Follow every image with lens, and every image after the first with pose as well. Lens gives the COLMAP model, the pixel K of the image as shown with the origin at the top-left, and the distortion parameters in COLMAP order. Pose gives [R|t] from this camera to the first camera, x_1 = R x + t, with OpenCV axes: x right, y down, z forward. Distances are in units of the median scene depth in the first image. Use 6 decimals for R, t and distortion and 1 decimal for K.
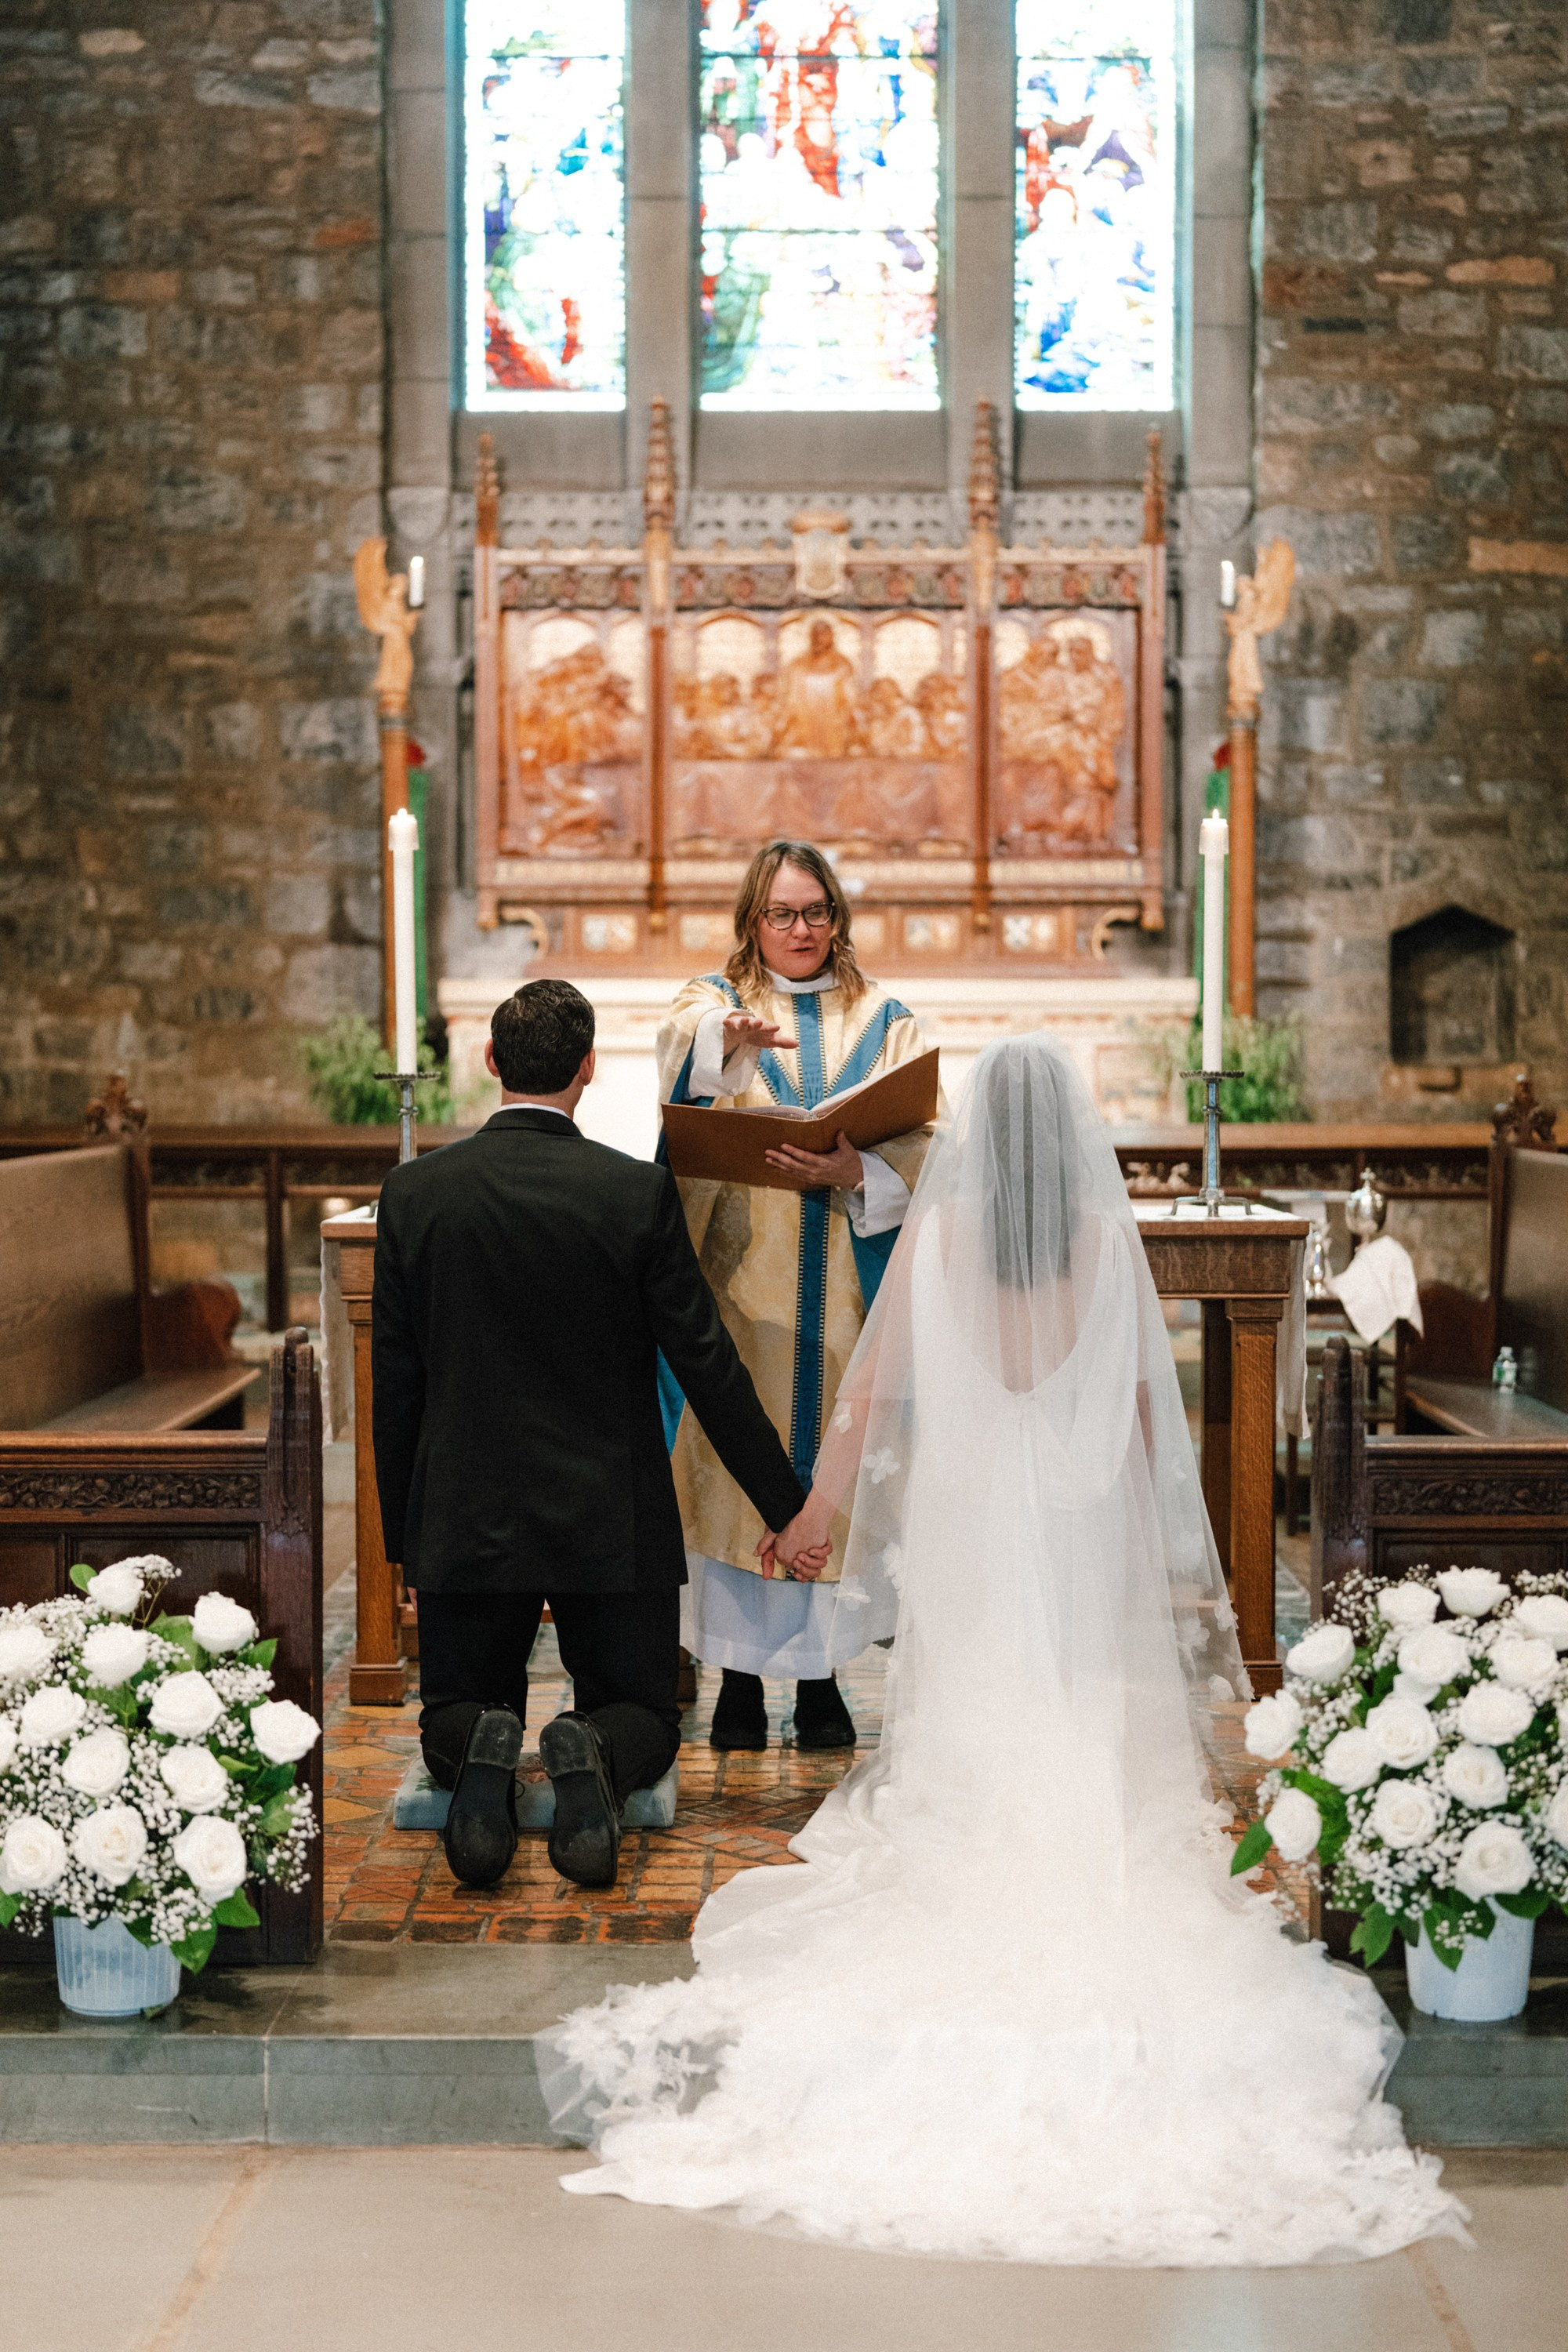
lens RADIAL K [[3320.9, 0, 795.7], [0, 3320.9, 1203.1], [0, 0, 1]] dist [-0.007035, 0.109081]
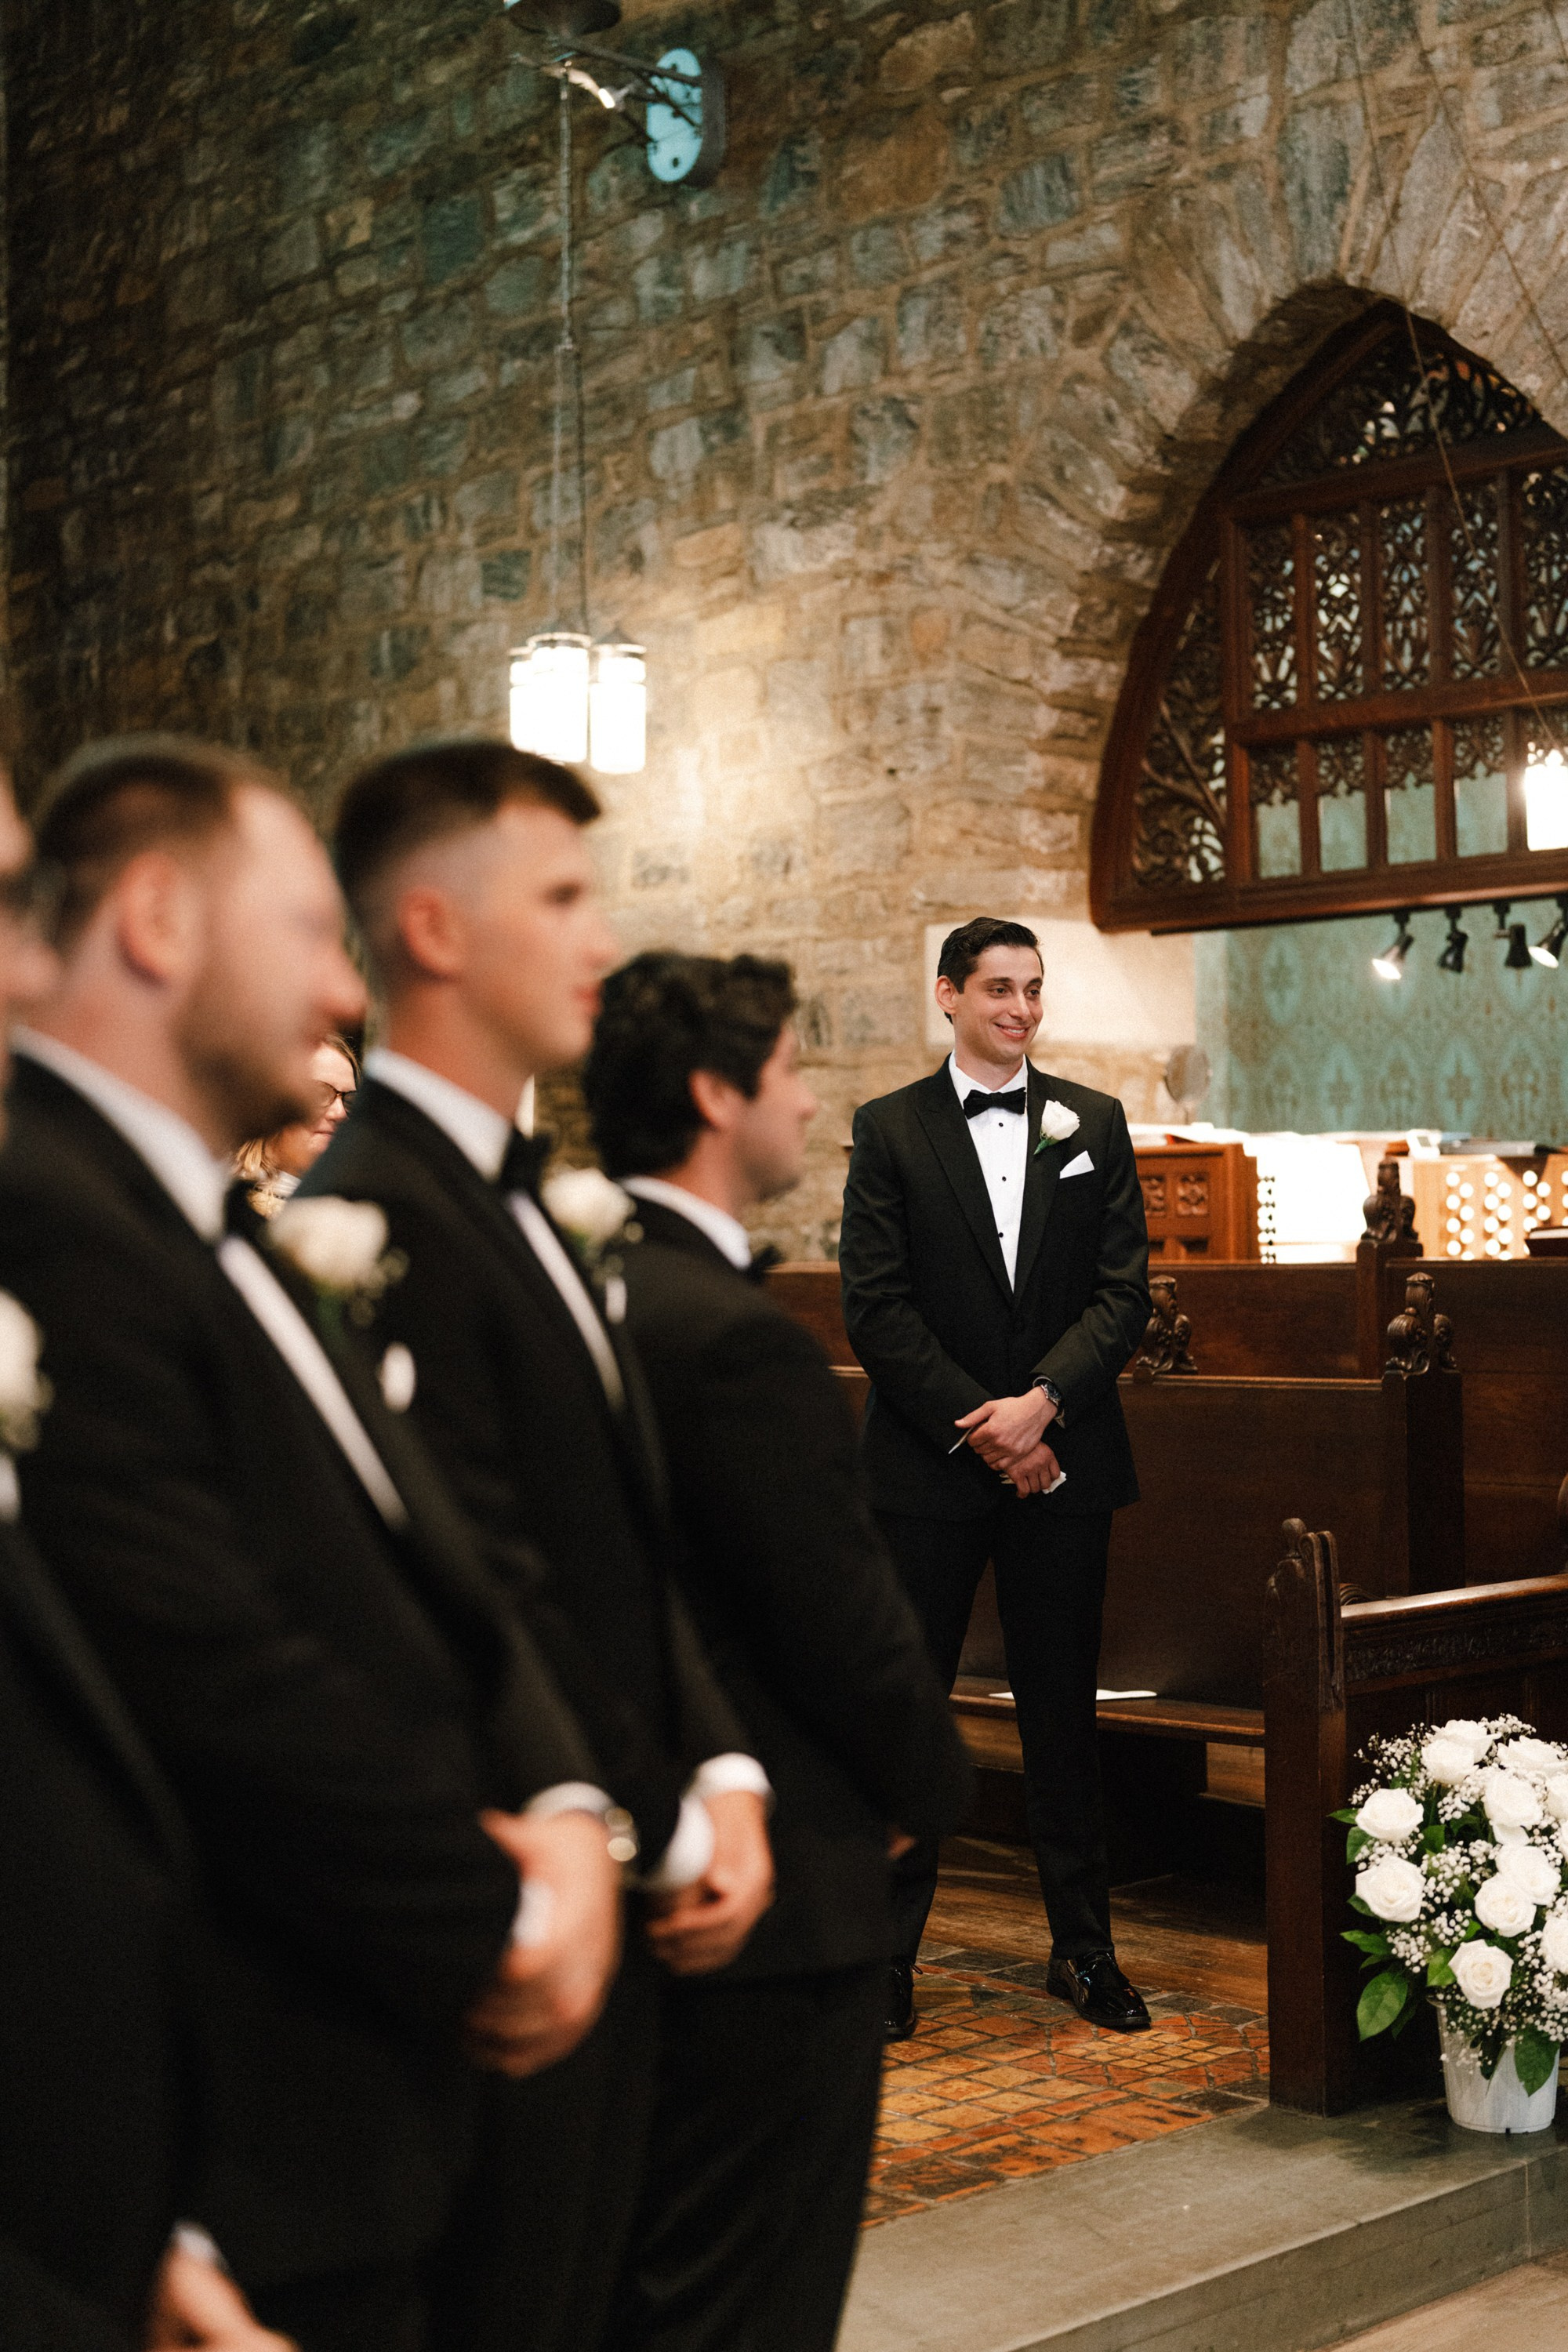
lens RADIAL K [[3290.1, 0, 778.7], [0, 3290.1, 1191.8], [0, 0, 1]] dist [-0.006672, 0.081015]
pose [[0.721987, 0.000009, 0.691907, -0.240596], [0.042778, 0.998086, -0.044651, -0.008865], [-0.690583, 0.061835, 0.720605, 0.120084]]
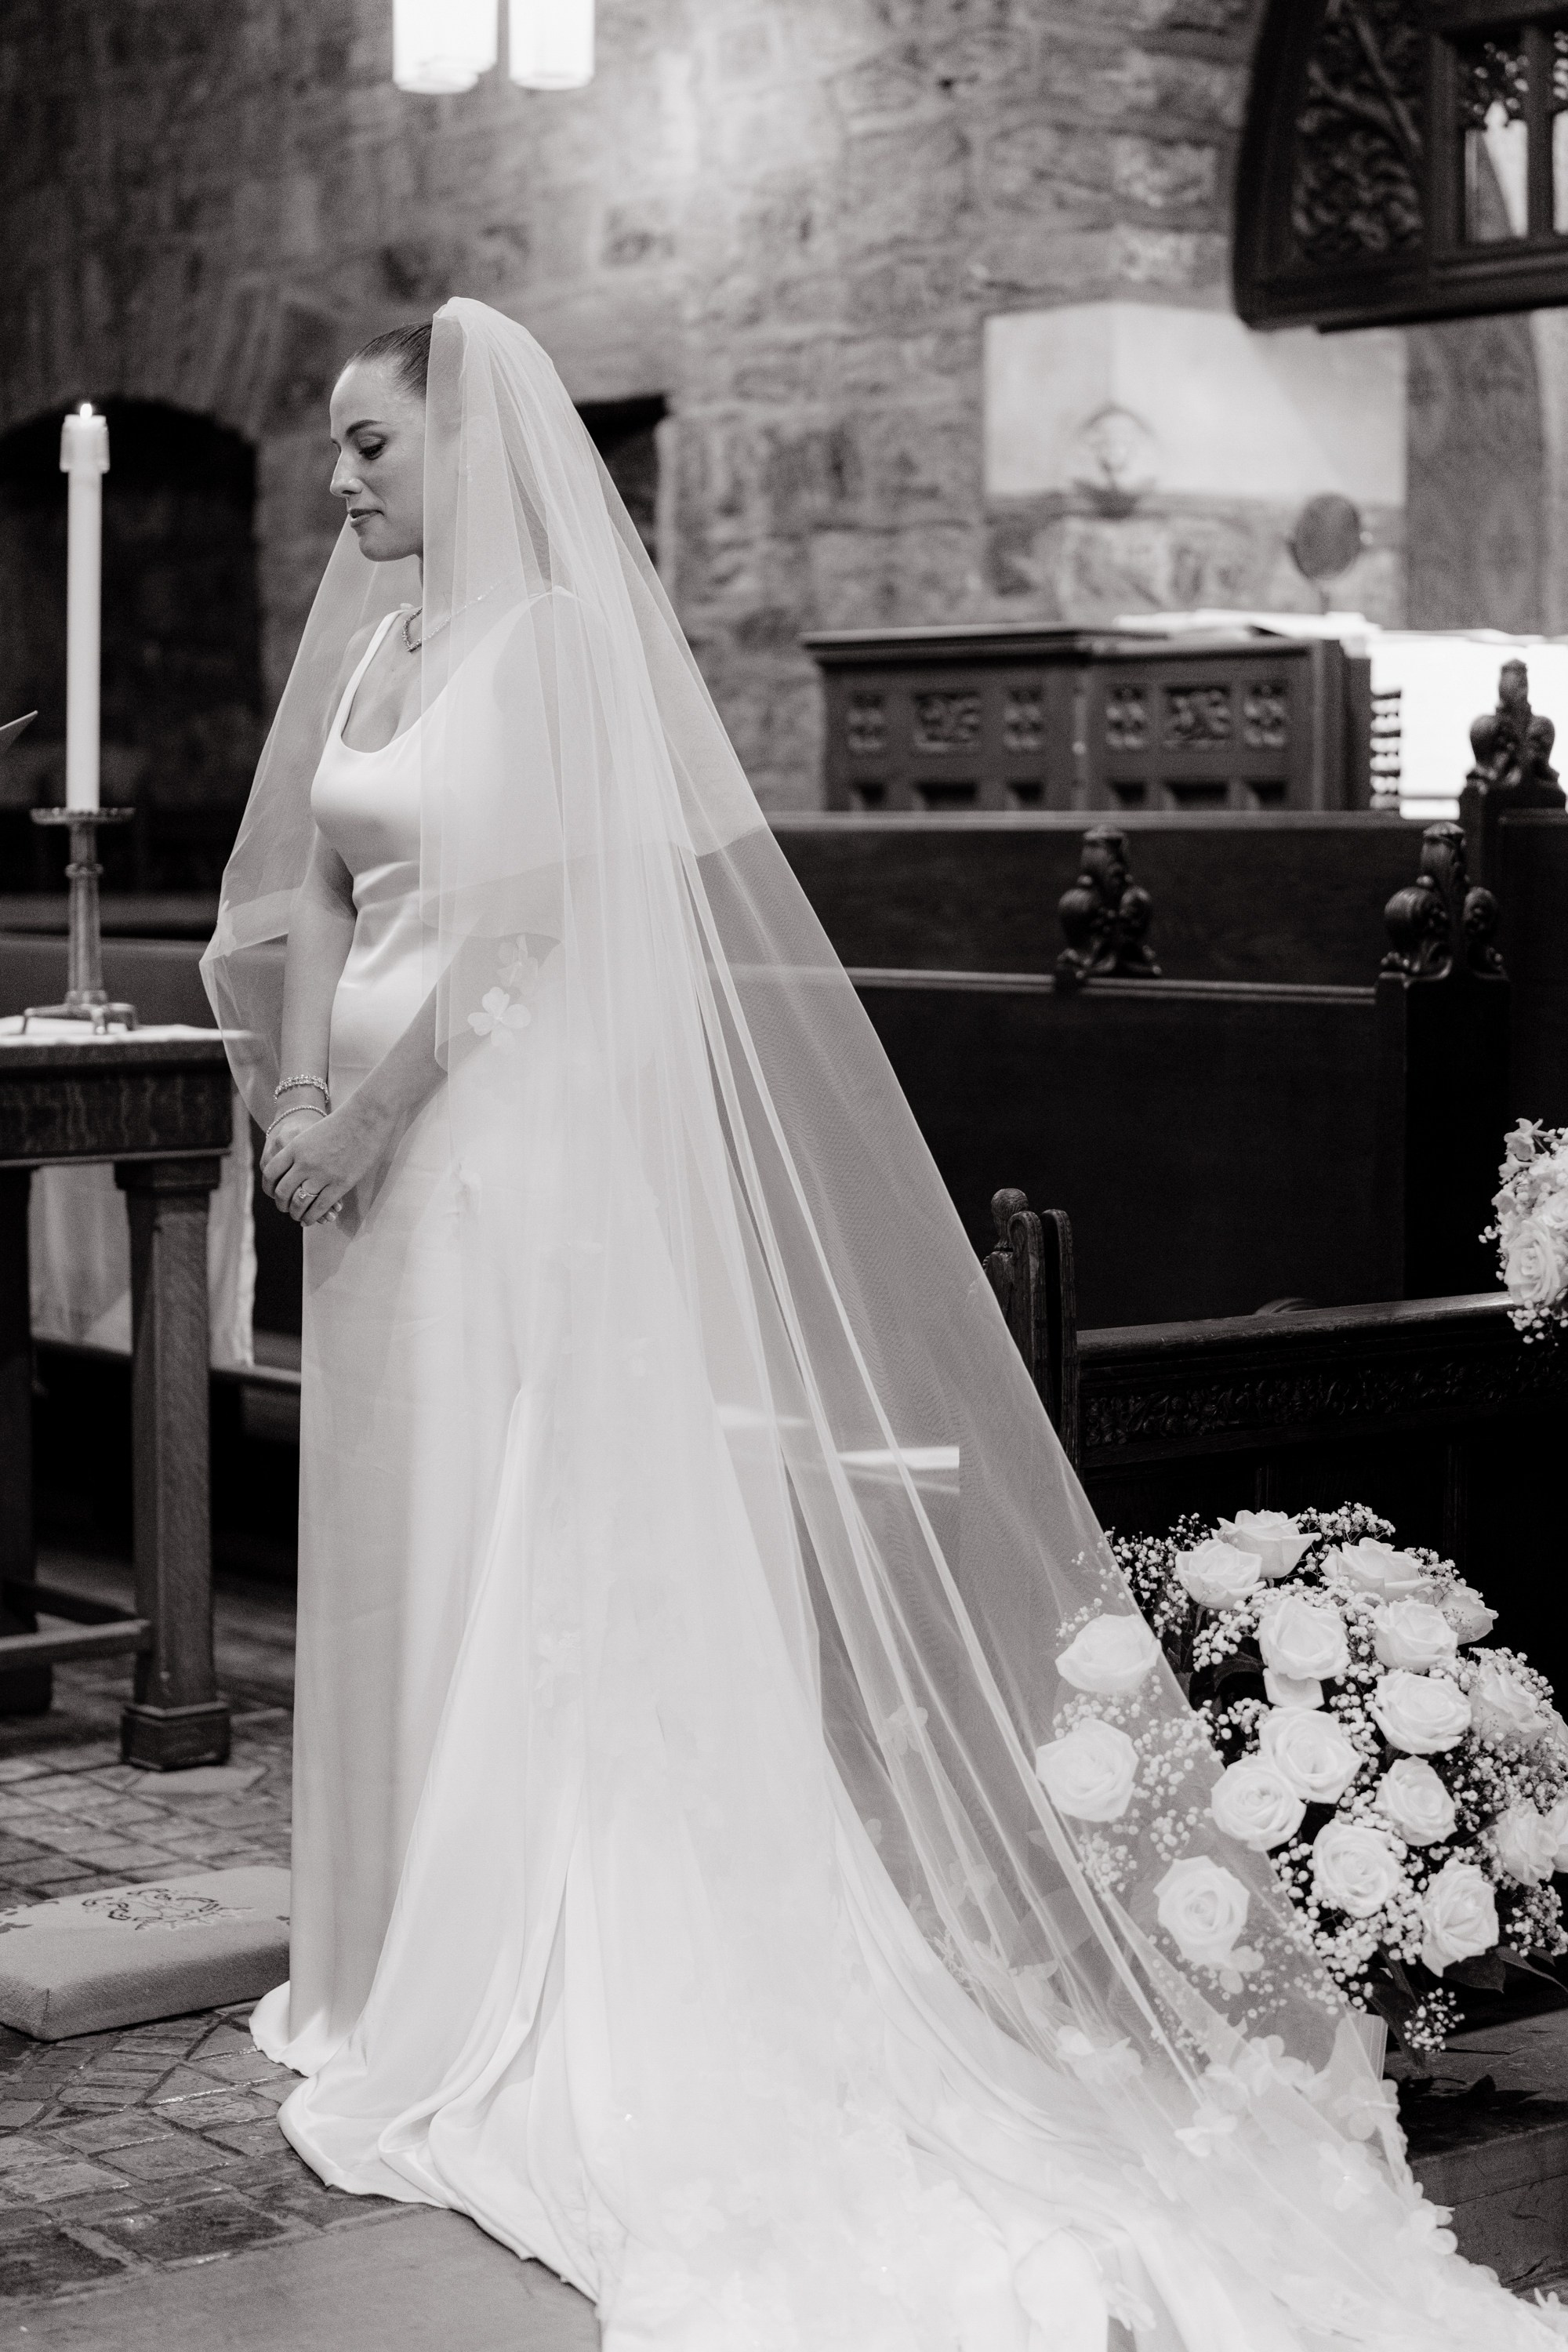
lens RADIAL K [[4544.4, 0, 942.7], [0, 4544.4, 1175.4], [0, 0, 1]] dist [-0.016859, 0.213708]
pose [[0.770893, -0.047558, 0.635186, -0.151635], [0.026227, 0.998733, 0.042947, -0.001167], [-0.636424, -0.016449, 0.771164, 0.102974]]
